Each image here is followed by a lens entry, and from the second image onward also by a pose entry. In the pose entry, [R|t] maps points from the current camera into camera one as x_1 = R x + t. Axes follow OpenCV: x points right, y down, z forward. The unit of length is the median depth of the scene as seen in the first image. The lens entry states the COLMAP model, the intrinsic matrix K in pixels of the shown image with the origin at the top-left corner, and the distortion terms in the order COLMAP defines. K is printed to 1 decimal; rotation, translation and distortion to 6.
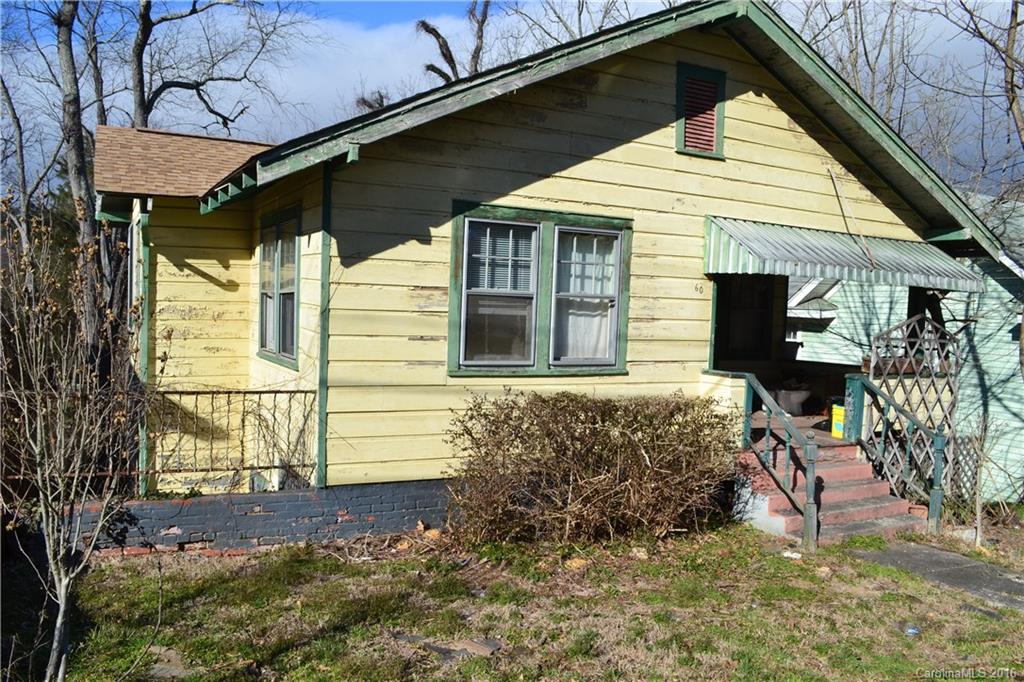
lens RADIAL K [[810.8, 0, 511.2], [0, 810.8, 345.1], [0, 0, 1]] dist [-0.084386, 0.004555]
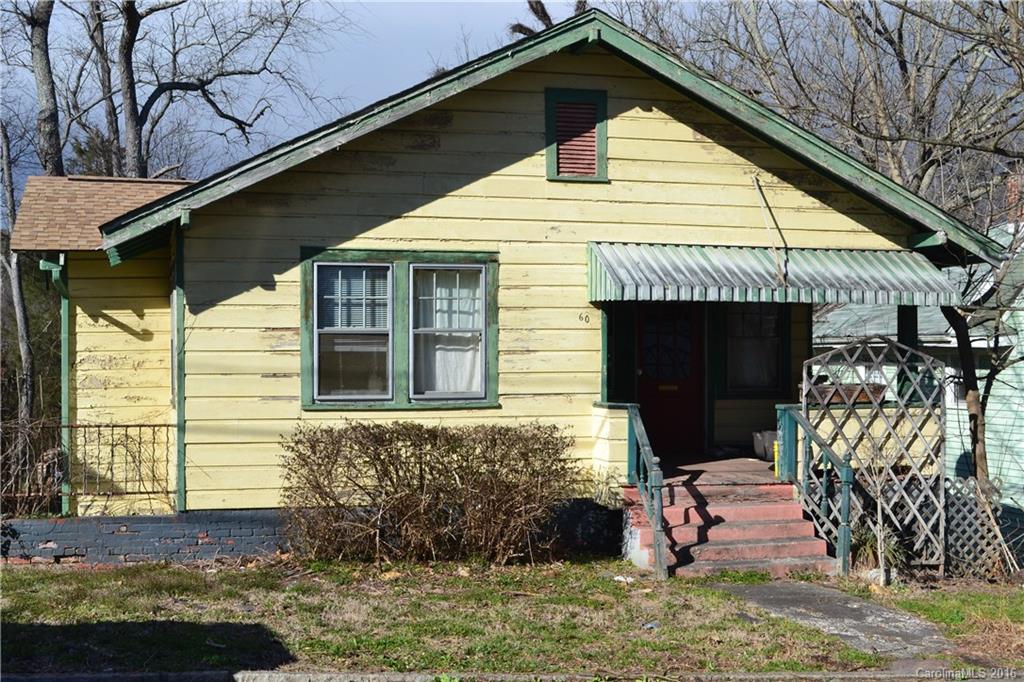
lens RADIAL K [[1300.3, 0, 512.7], [0, 1300.3, 342.4], [0, 0, 1]] dist [-0.039418, 0.000000]
pose [[0.977673, -0.038728, -0.206534, 0.496122], [0.026401, 0.997720, -0.062113, 0.056300], [0.208468, 0.055273, 0.976466, -0.560756]]
